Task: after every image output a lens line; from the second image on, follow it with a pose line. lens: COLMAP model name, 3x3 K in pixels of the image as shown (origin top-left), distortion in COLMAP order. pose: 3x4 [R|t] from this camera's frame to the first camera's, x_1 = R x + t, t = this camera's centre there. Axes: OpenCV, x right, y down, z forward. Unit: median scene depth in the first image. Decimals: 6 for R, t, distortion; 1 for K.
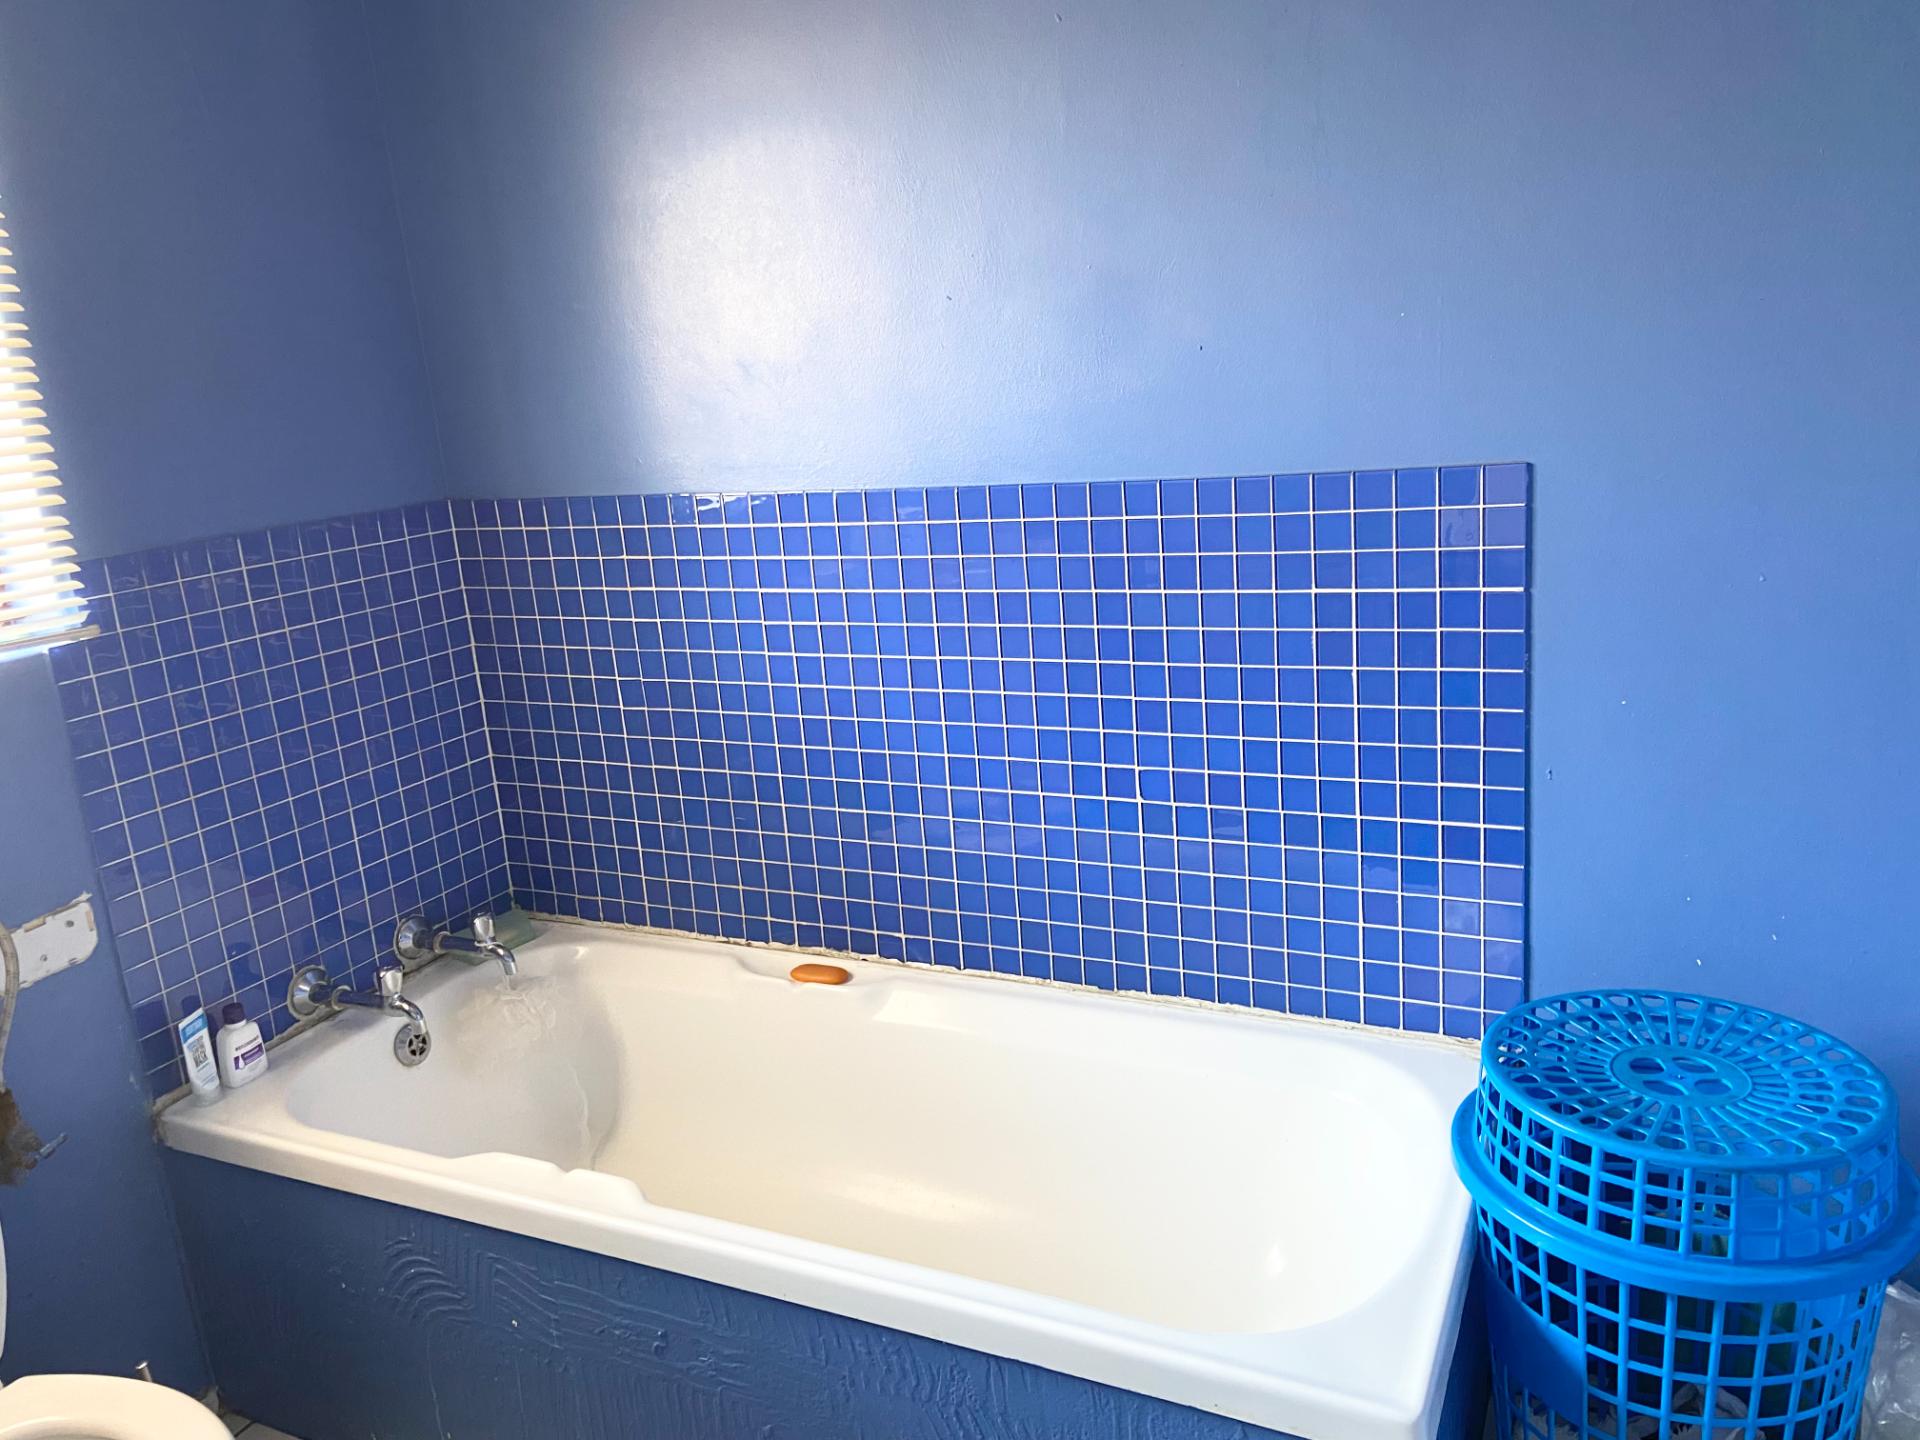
lens RADIAL K [[1448.4, 0, 958.3], [0, 1448.4, 669.6], [0, 0, 1]] dist [0.116289, -0.139713]
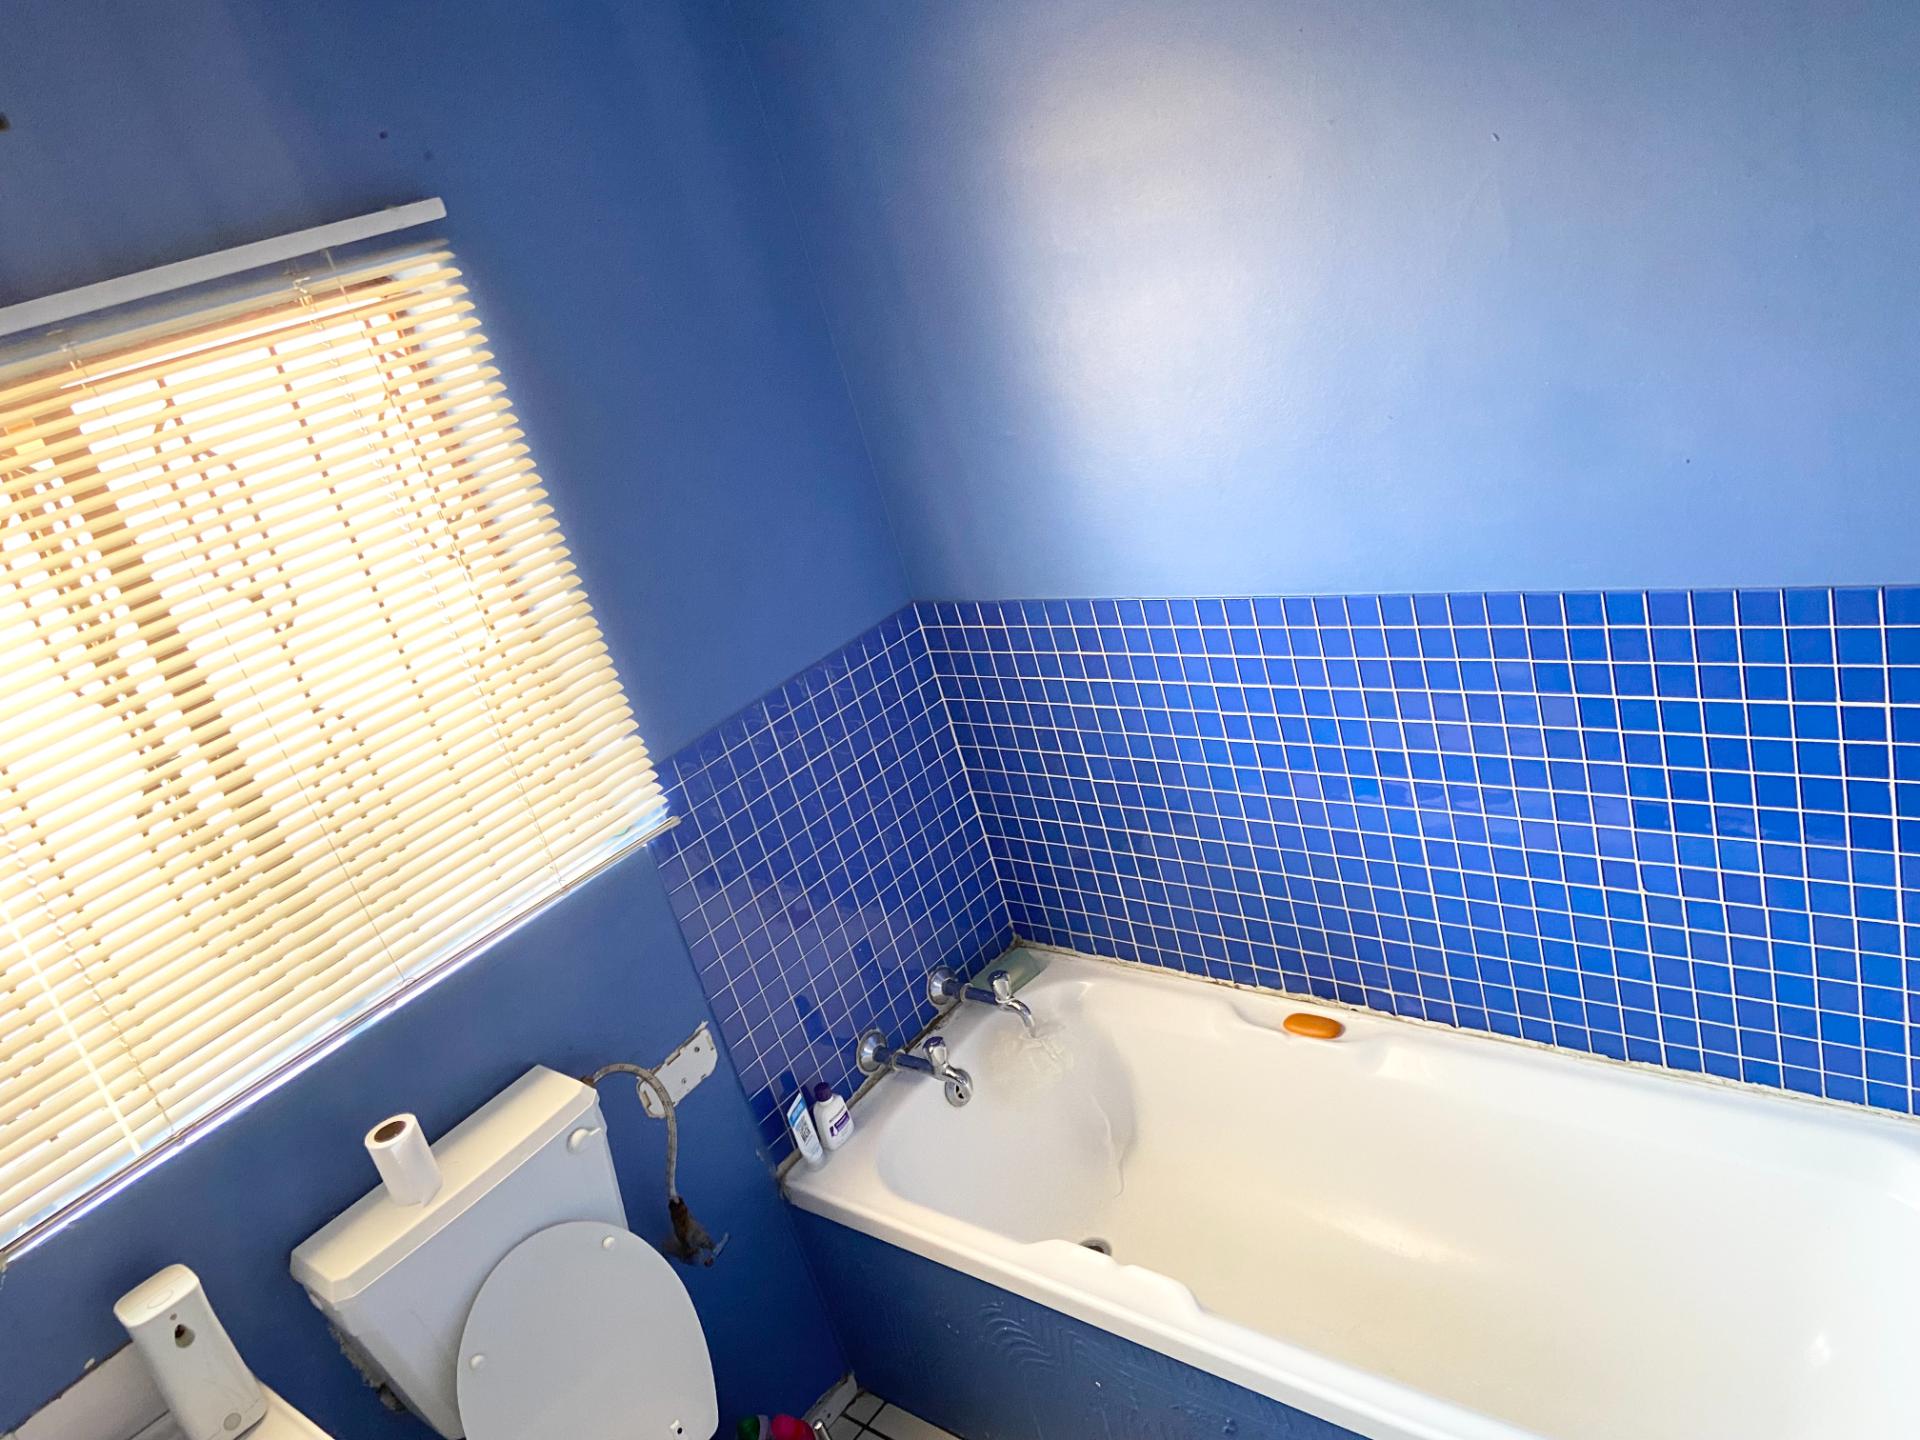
lens RADIAL K [[1448.4, 0, 947.6], [0, 1448.4, 698.9], [0, 0, 1]] dist [0.116289, -0.139713]
pose [[0.953490, -0.091216, -0.287292, -0.020287], [0.139866, 0.978180, 0.153625, -0.223120], [0.267011, -0.186662, 0.945443, -0.032258]]
